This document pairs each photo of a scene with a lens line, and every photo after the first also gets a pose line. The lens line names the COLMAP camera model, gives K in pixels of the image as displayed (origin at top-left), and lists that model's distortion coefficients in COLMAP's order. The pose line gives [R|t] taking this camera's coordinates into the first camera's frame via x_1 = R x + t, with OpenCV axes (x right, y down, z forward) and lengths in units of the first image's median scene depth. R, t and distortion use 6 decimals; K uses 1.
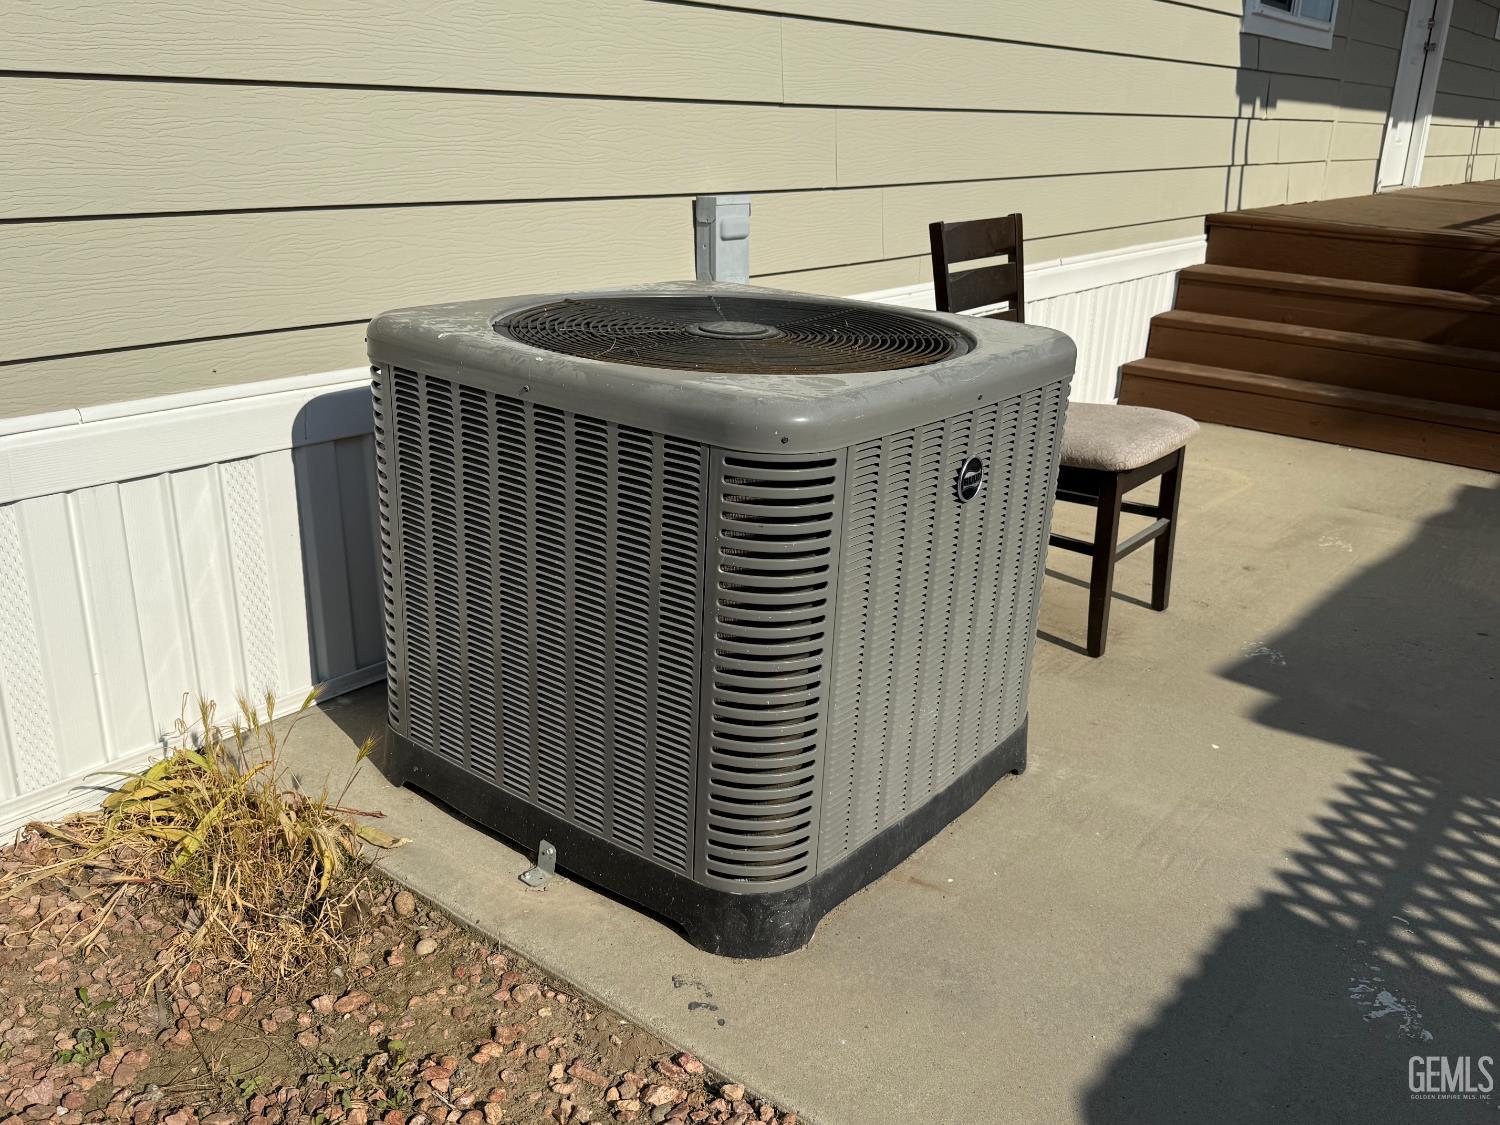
lens RADIAL K [[1309.7, 0, 751.0], [0, 1309.7, 567.1], [0, 0, 1]] dist [0.008543, -0.006226]
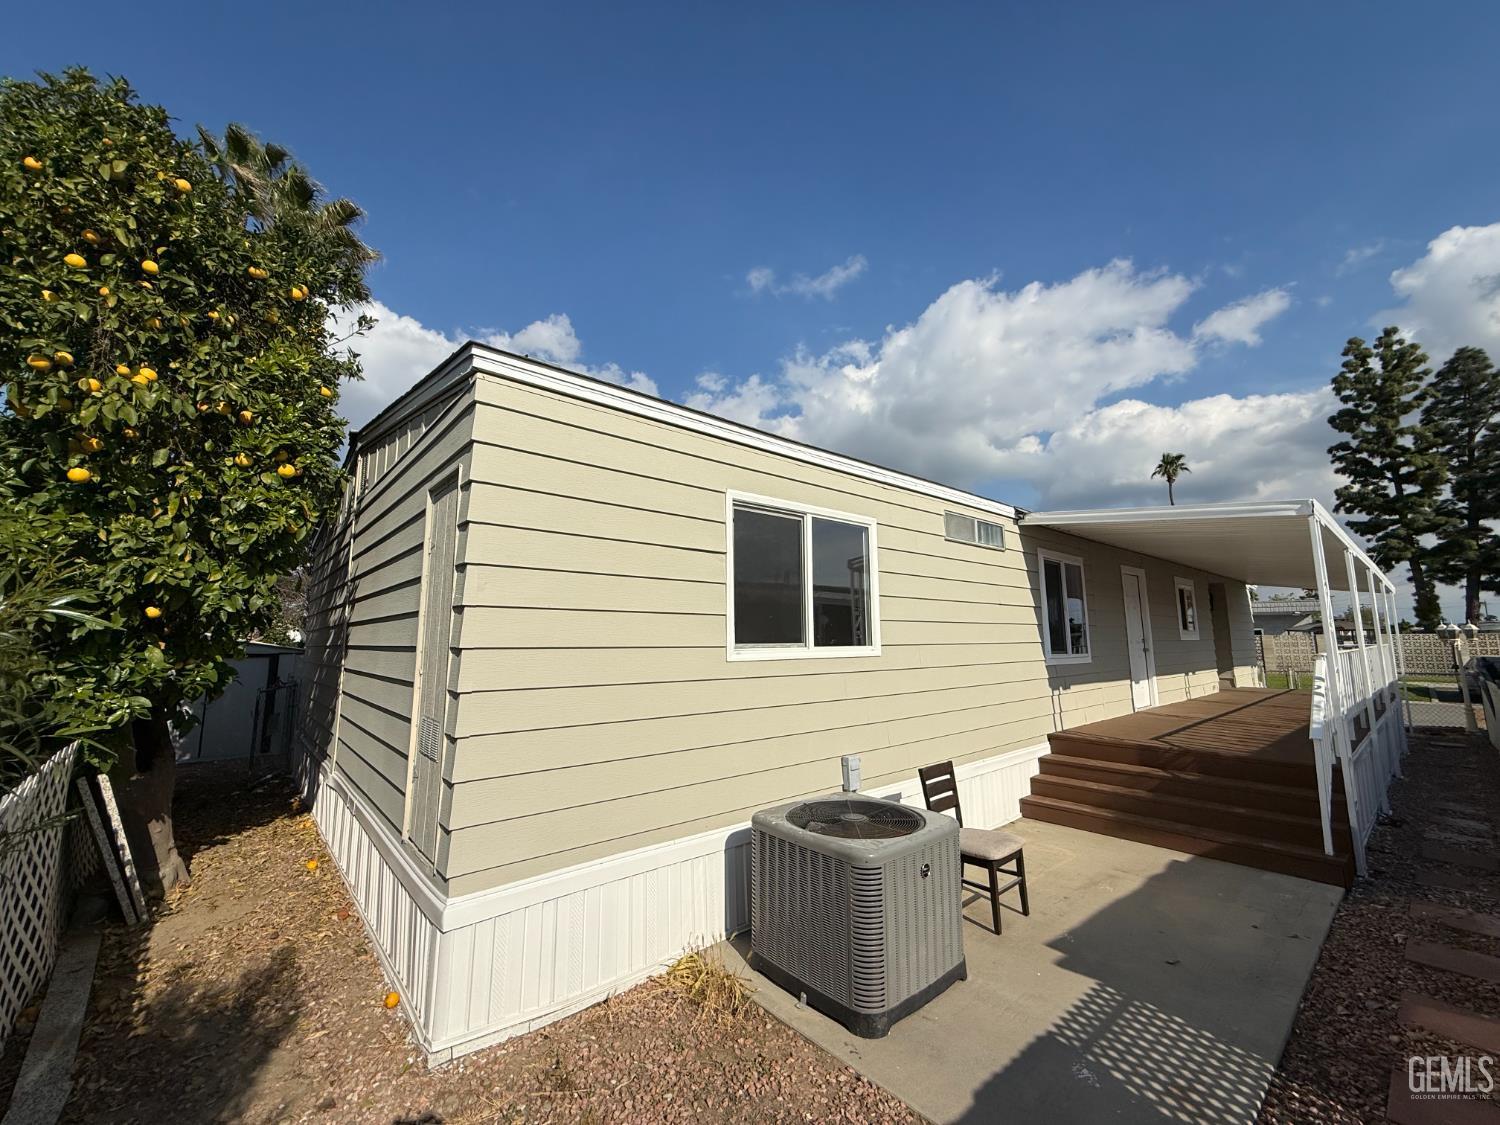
lens RADIAL K [[597.3, 0, 743.9], [0, 597.3, 561.8], [0, 0, 1]] dist [-0.000143, -0.000340]
pose [[0.978476, -0.069772, -0.194209, 0.056398], [-0.027626, 0.888349, -0.458337, -0.050871], [0.204504, 0.453837, 0.867300, -0.740000]]
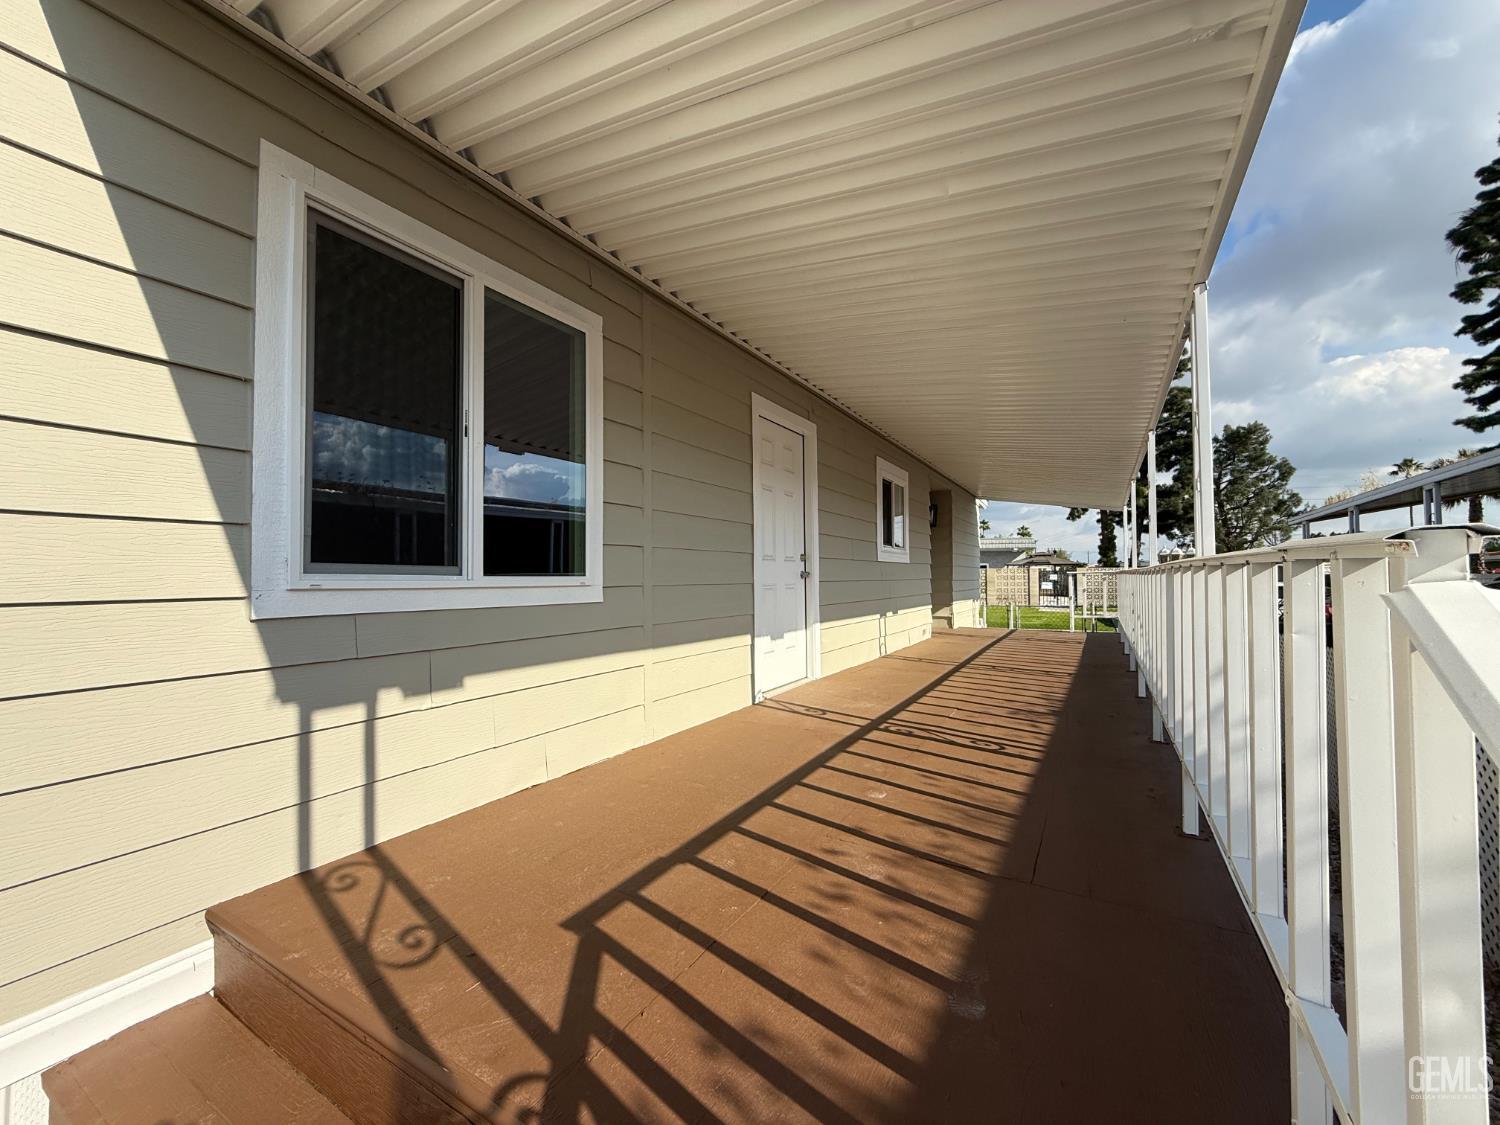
lens RADIAL K [[597.3, 0, 748.6], [0, 597.3, 557.0], [0, 0, 1]] dist [-0.000143, -0.000340]
pose [[0.991136, -0.033407, 0.128585, 1.519676], [0.077666, 0.930952, -0.356787, -0.812795], [-0.107787, 0.363611, 0.925294, 1.791121]]
